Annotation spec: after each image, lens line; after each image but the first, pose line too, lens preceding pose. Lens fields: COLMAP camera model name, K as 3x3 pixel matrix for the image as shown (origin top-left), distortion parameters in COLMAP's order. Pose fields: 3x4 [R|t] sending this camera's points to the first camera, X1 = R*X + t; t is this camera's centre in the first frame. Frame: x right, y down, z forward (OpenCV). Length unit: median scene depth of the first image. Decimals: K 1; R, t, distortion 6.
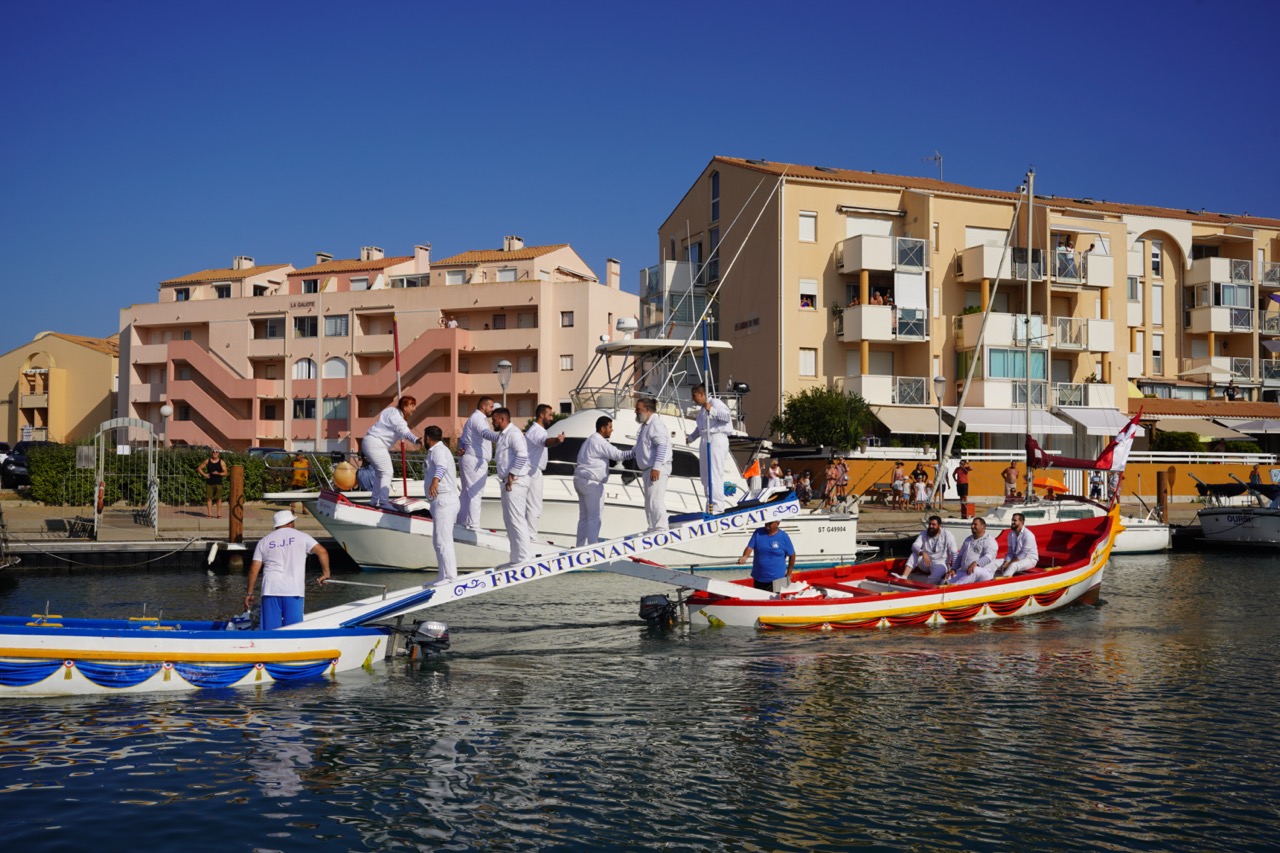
lens RADIAL K [[1327.6, 0, 640.0], [0, 1327.6, 426.5], [0, 0, 1]] dist [-0.004278, 0.004052]
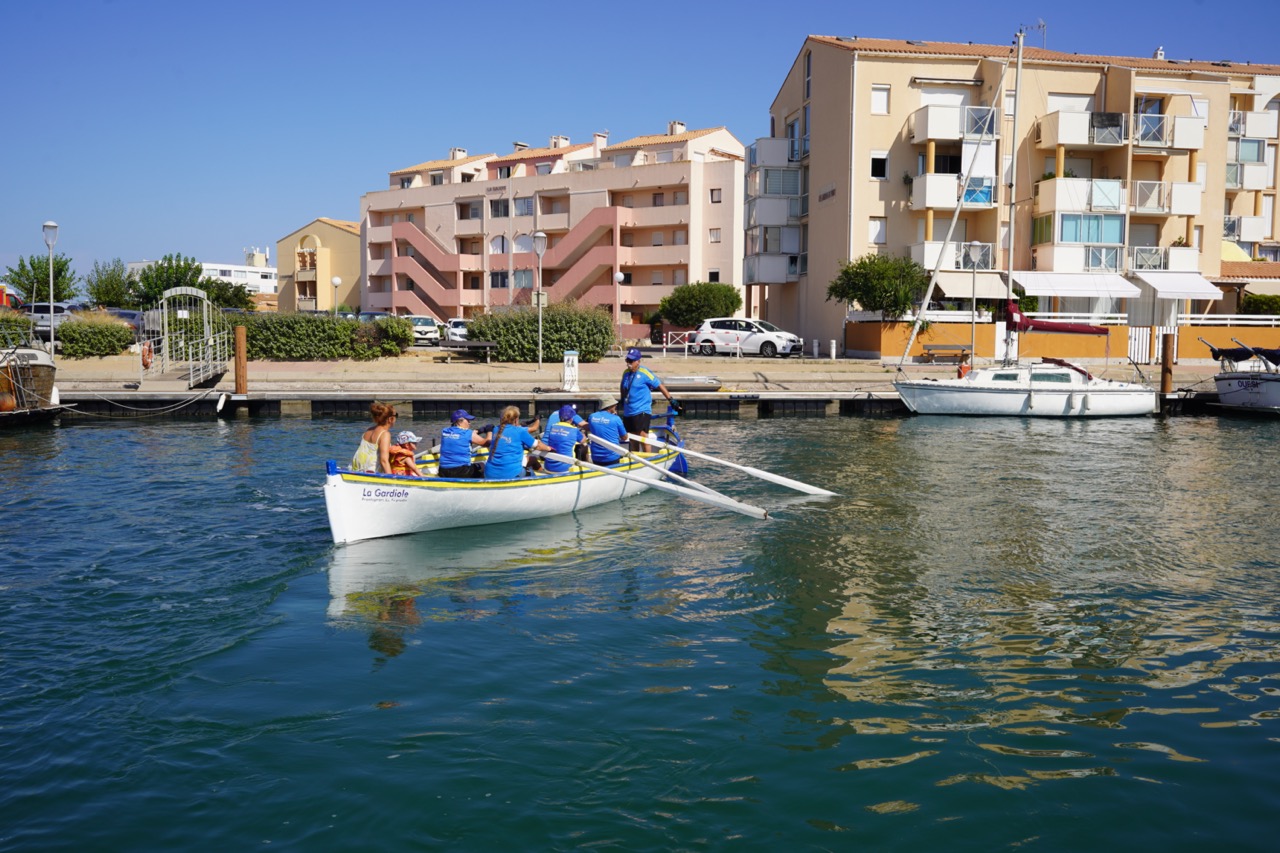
lens RADIAL K [[1154.1, 0, 640.0], [0, 1154.1, 426.5], [0, 0, 1]] dist [-0.038382, 0.068848]
pose [[0.976830, 0.018326, -0.213231, 0.131369], [0.005870, 0.993658, 0.112292, 0.002655], [0.213937, -0.110942, 0.970527, 0.048174]]
